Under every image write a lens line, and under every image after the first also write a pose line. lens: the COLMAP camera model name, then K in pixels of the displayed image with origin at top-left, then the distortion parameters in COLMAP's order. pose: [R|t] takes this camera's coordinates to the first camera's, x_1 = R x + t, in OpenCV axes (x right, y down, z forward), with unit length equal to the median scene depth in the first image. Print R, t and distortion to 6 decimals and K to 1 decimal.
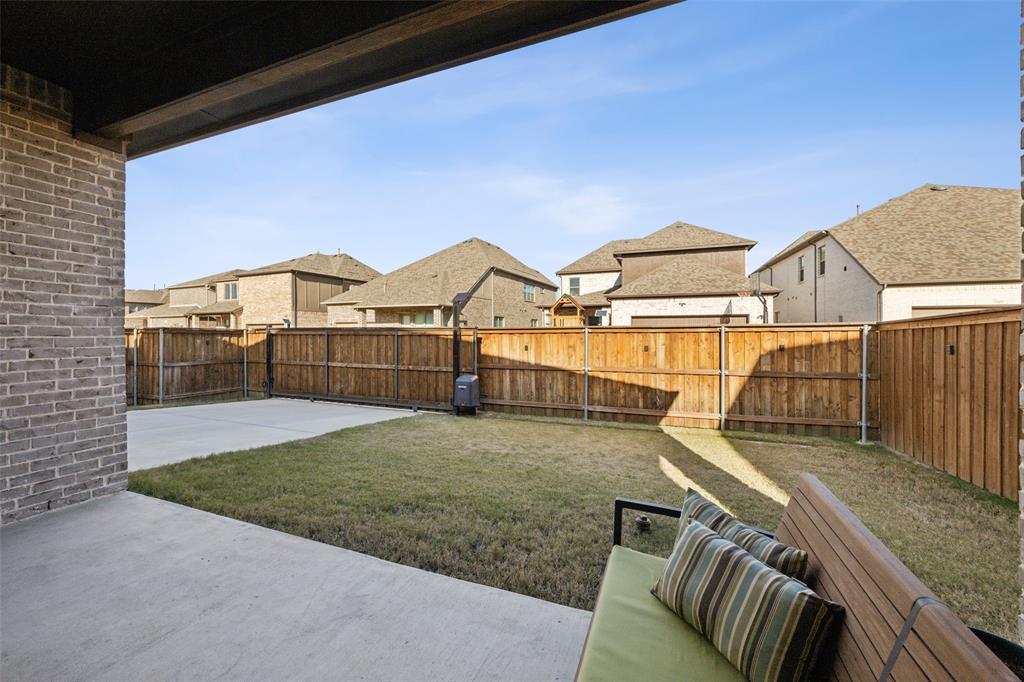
lens RADIAL K [[398.7, 0, 507.9], [0, 398.7, 333.0], [0, 0, 1]] dist [-0.002468, -0.000345]
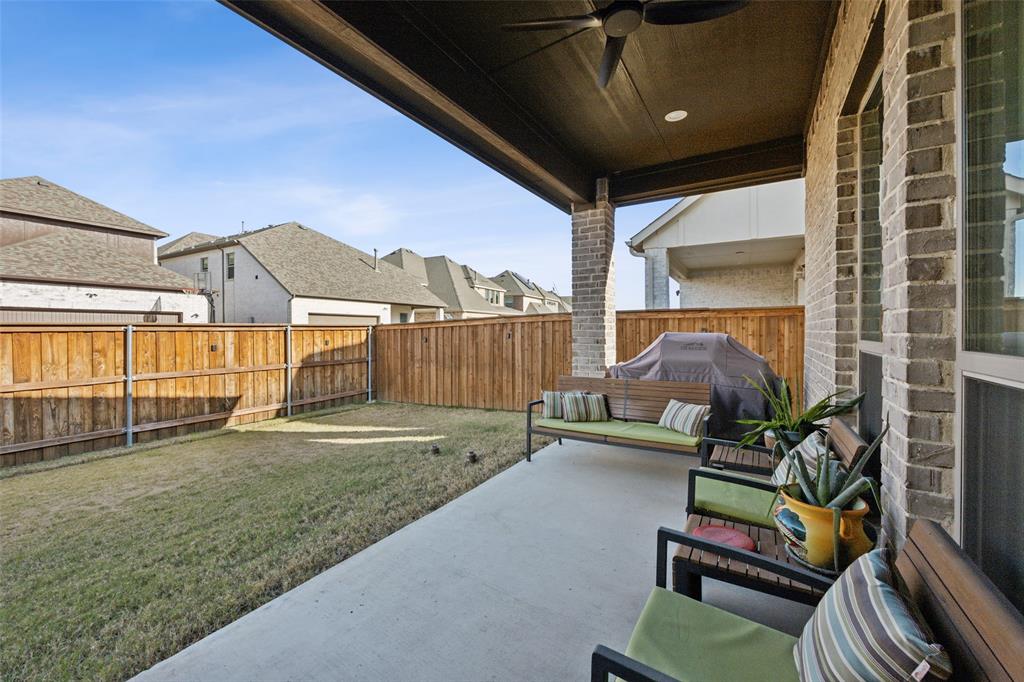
lens RADIAL K [[398.7, 0, 507.9], [0, 398.7, 333.0], [0, 0, 1]] dist [-0.002468, -0.000345]
pose [[0.173343, -0.003958, 0.984854, -0.472341], [0.002613, 0.999990, 0.003559, 0.001661], [-0.984858, 0.001957, 0.173351, 0.173184]]
